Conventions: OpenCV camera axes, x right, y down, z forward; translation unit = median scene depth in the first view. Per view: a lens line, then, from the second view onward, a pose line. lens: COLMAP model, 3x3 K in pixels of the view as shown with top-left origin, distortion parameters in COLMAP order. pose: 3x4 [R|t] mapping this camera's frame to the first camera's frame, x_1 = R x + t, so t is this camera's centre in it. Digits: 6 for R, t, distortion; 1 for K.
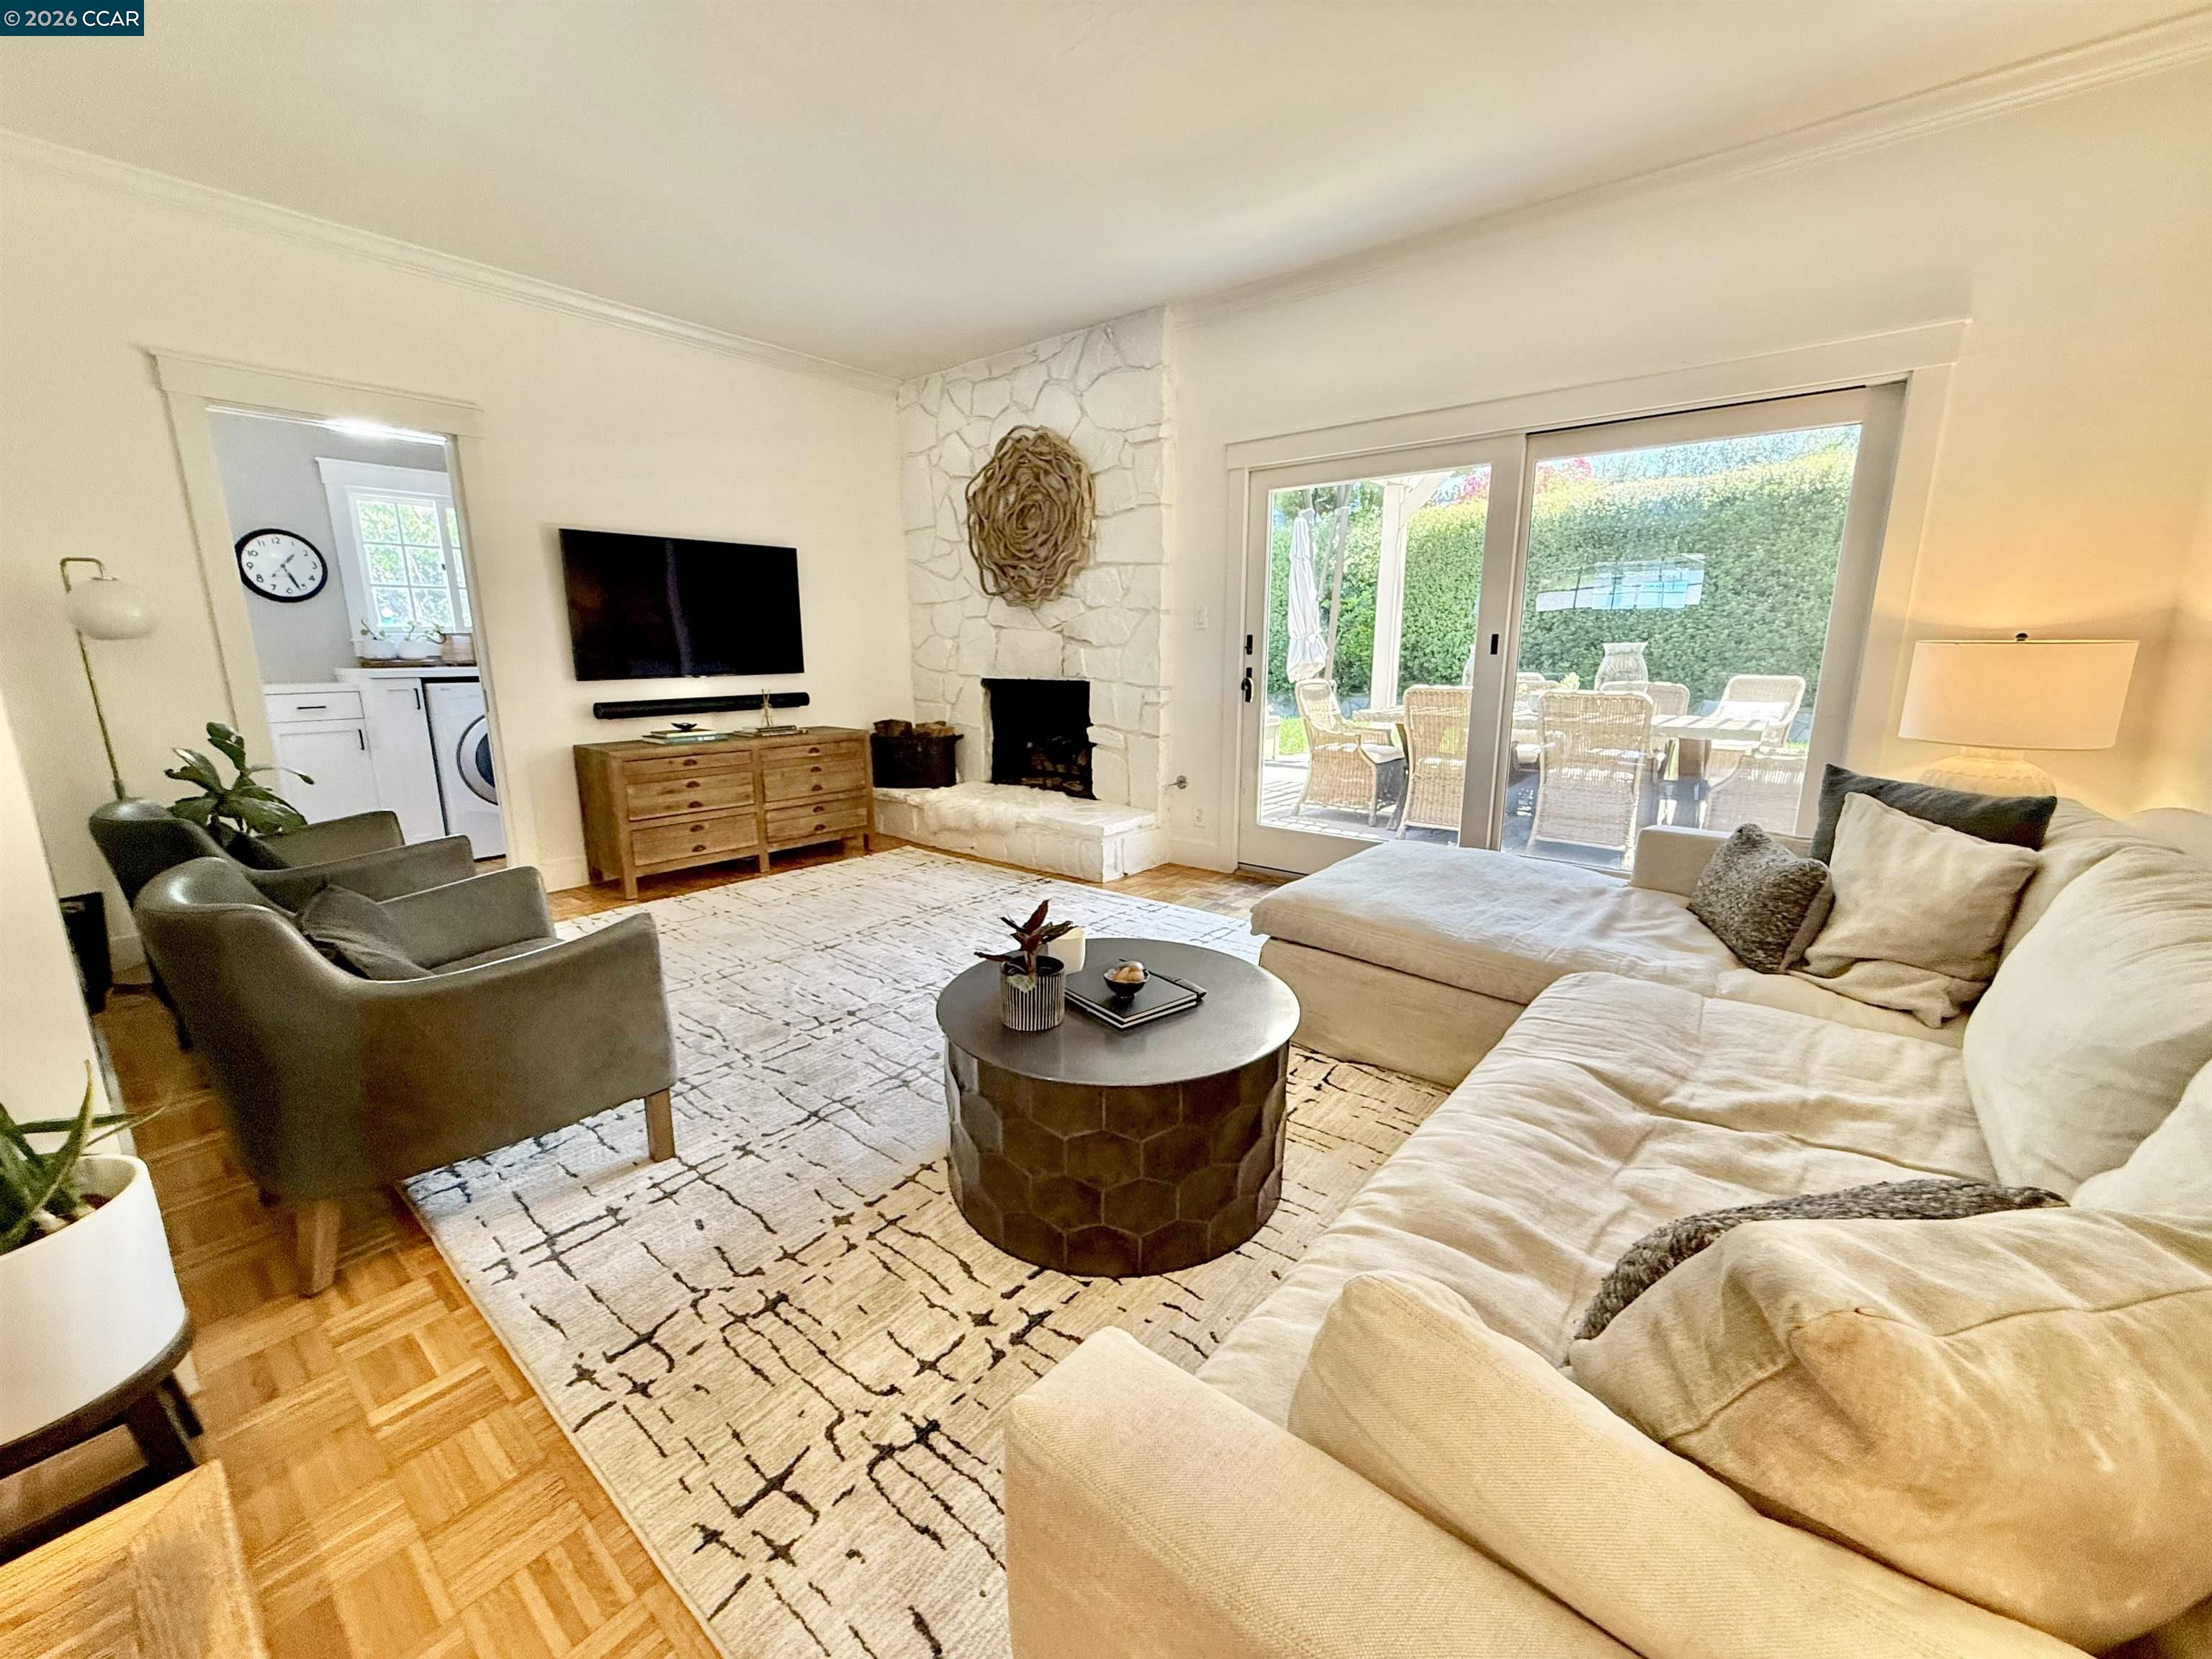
lens RADIAL K [[881.5, 0, 1102.8], [0, 881.5, 831.3], [0, 0, 1]] dist [0.000395, 0.000138]
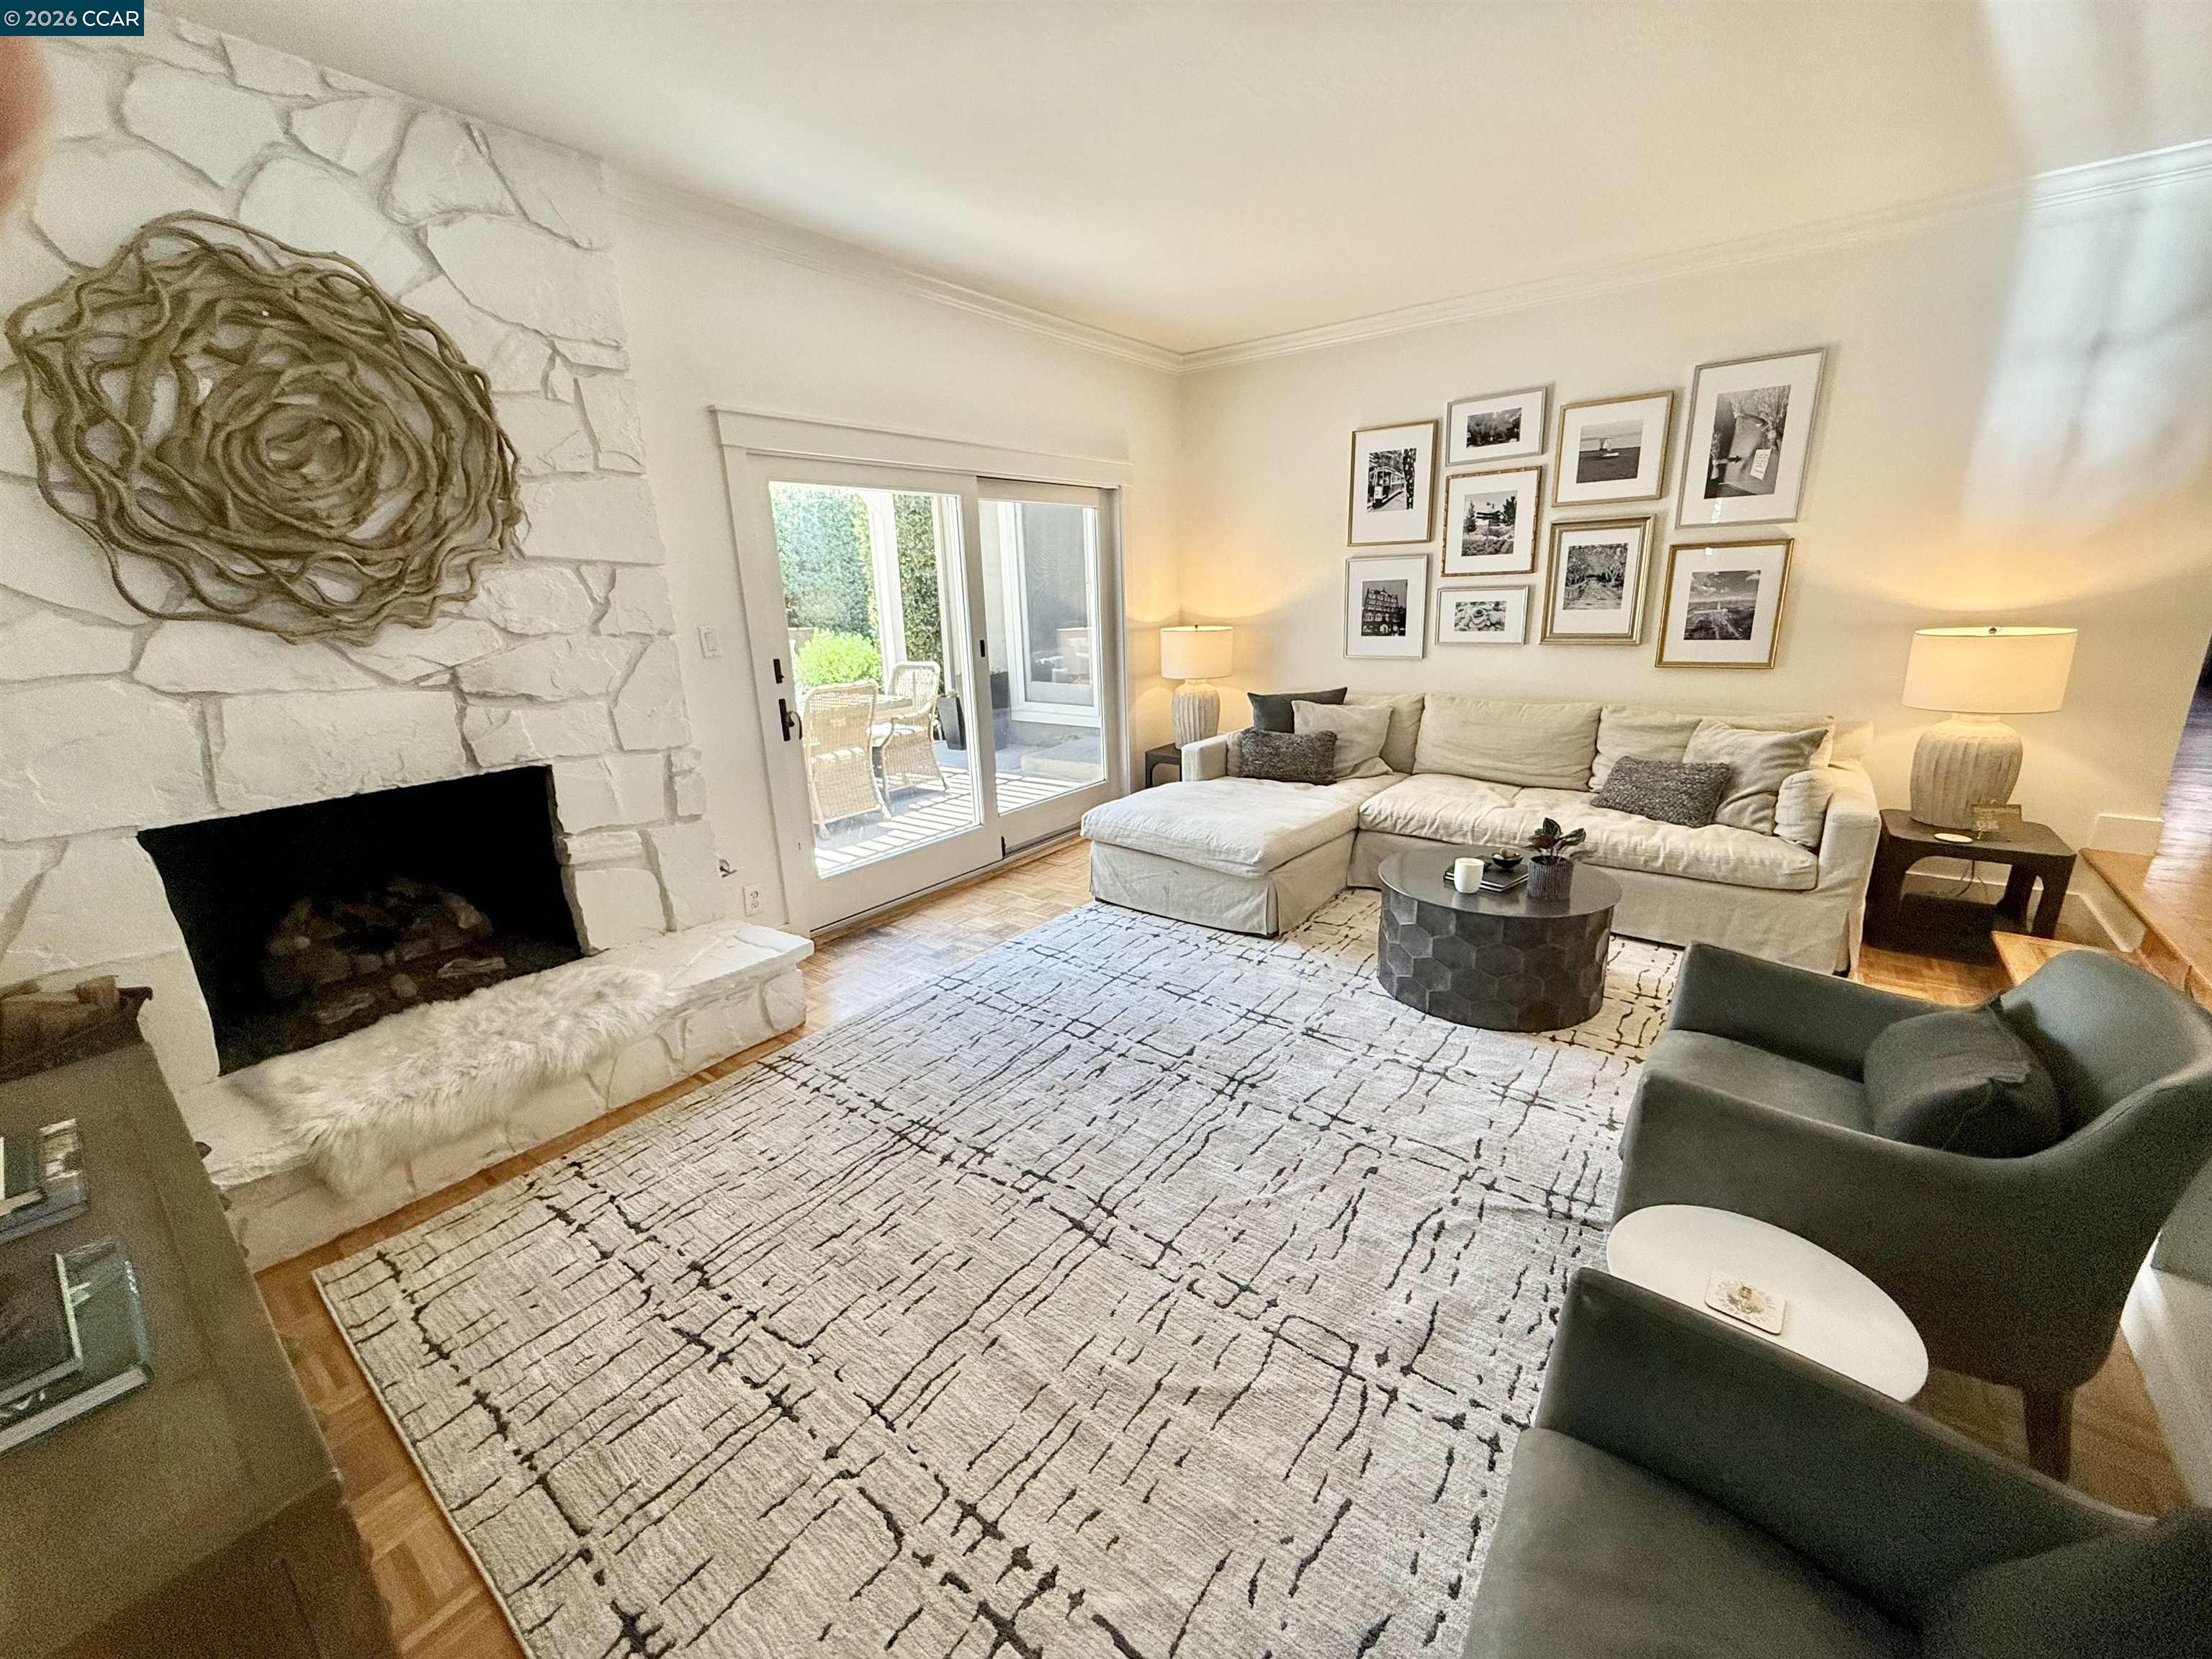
lens RADIAL K [[881.5, 0, 1102.8], [0, 881.5, 831.3], [0, 0, 1]] dist [0.000395, 0.000138]
pose [[-0.034158, -0.271696, 0.961777, -0.624584], [0.235845, 0.932968, 0.271934, -0.211789], [-0.971190, 0.236118, 0.032210, 0.678729]]
